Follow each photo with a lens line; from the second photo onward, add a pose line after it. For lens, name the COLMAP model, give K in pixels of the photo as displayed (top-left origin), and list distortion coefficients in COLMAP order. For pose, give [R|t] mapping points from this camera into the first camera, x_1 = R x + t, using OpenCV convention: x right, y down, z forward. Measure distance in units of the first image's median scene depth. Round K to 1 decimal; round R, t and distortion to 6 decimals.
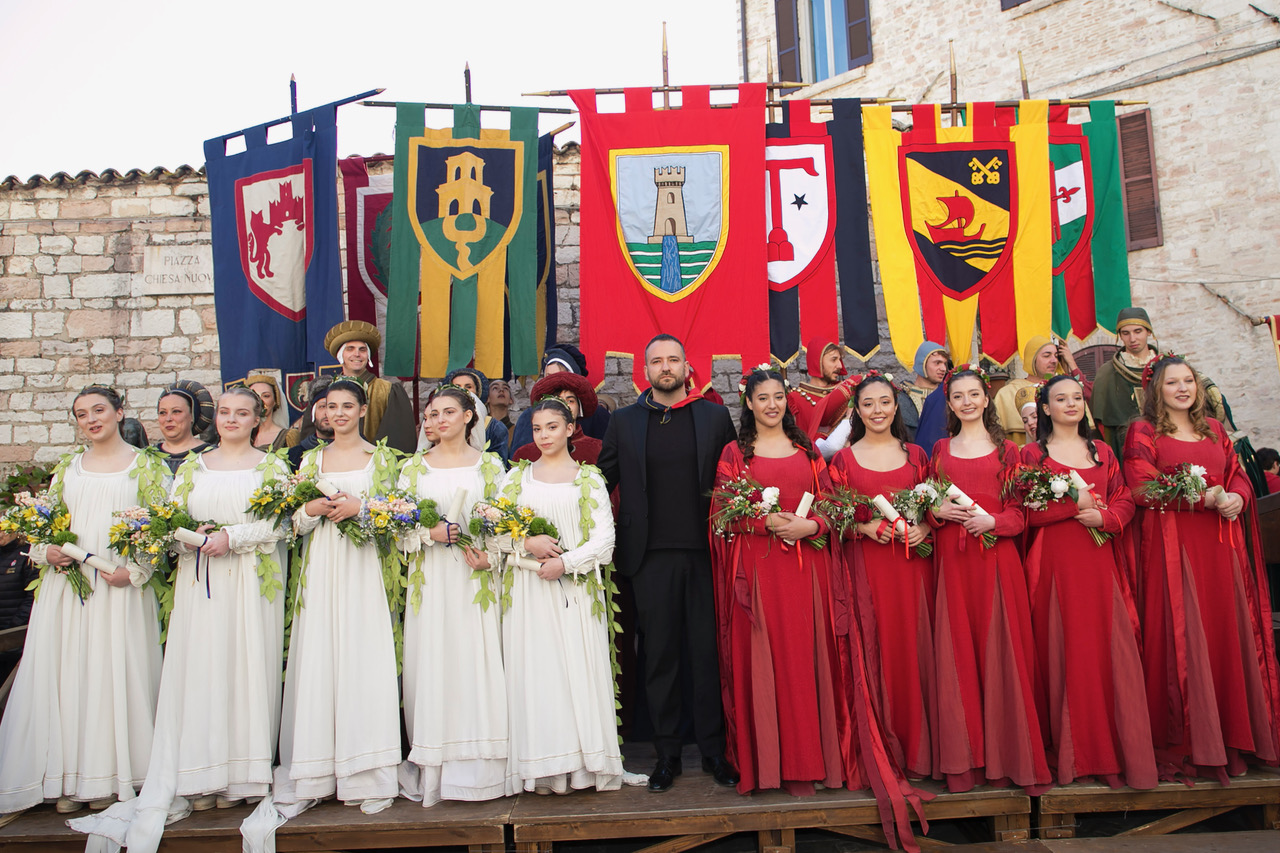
lens RADIAL K [[957.2, 0, 671.7], [0, 957.2, 424.8], [0, 0, 1]] dist [-0.071849, 0.043437]
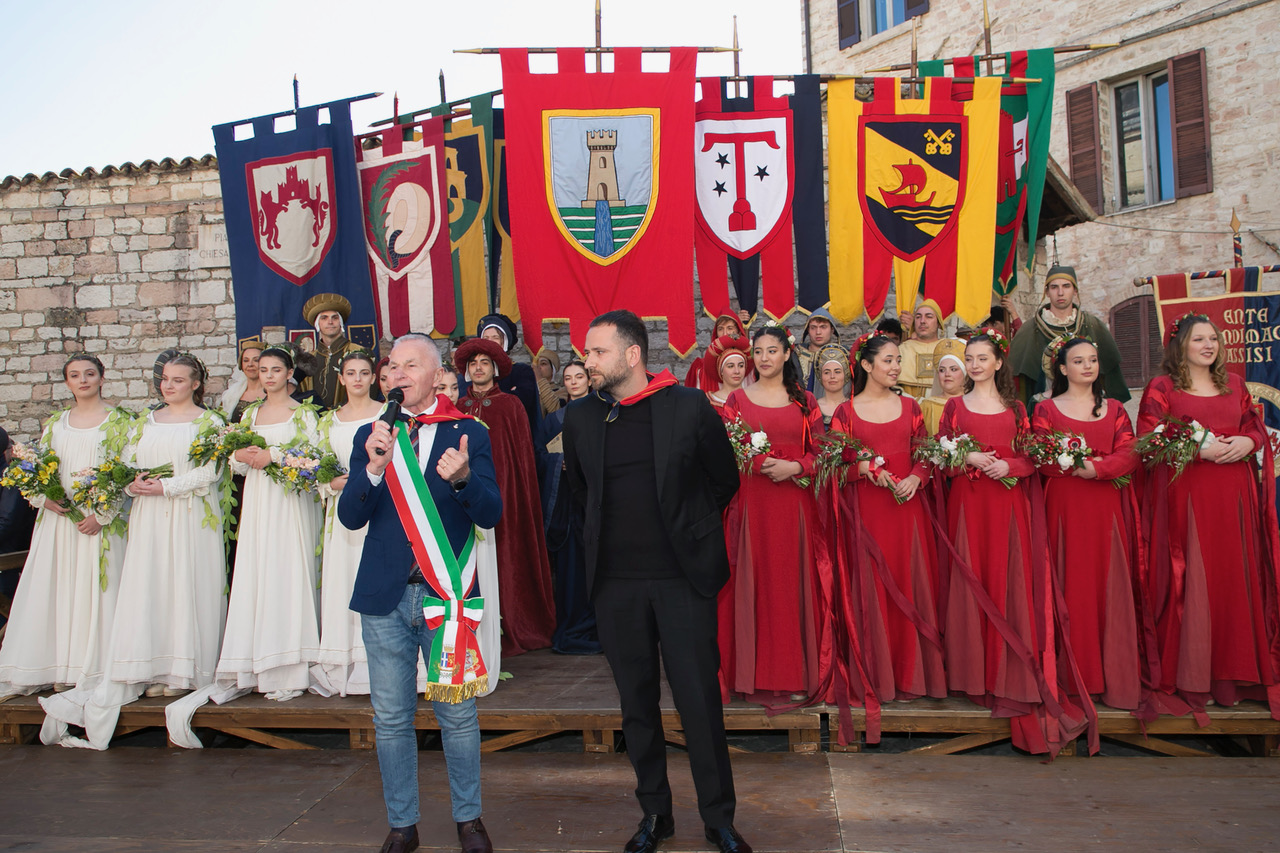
lens RADIAL K [[936.2, 0, 683.0], [0, 936.2, 431.5], [0, 0, 1]] dist [-0.065890, 0.037735]
pose [[0.991378, 0.006360, -0.130882, 0.174394], [0.001413, 0.998245, 0.059207, -0.004736], [0.131029, -0.058882, 0.989628, -0.050420]]
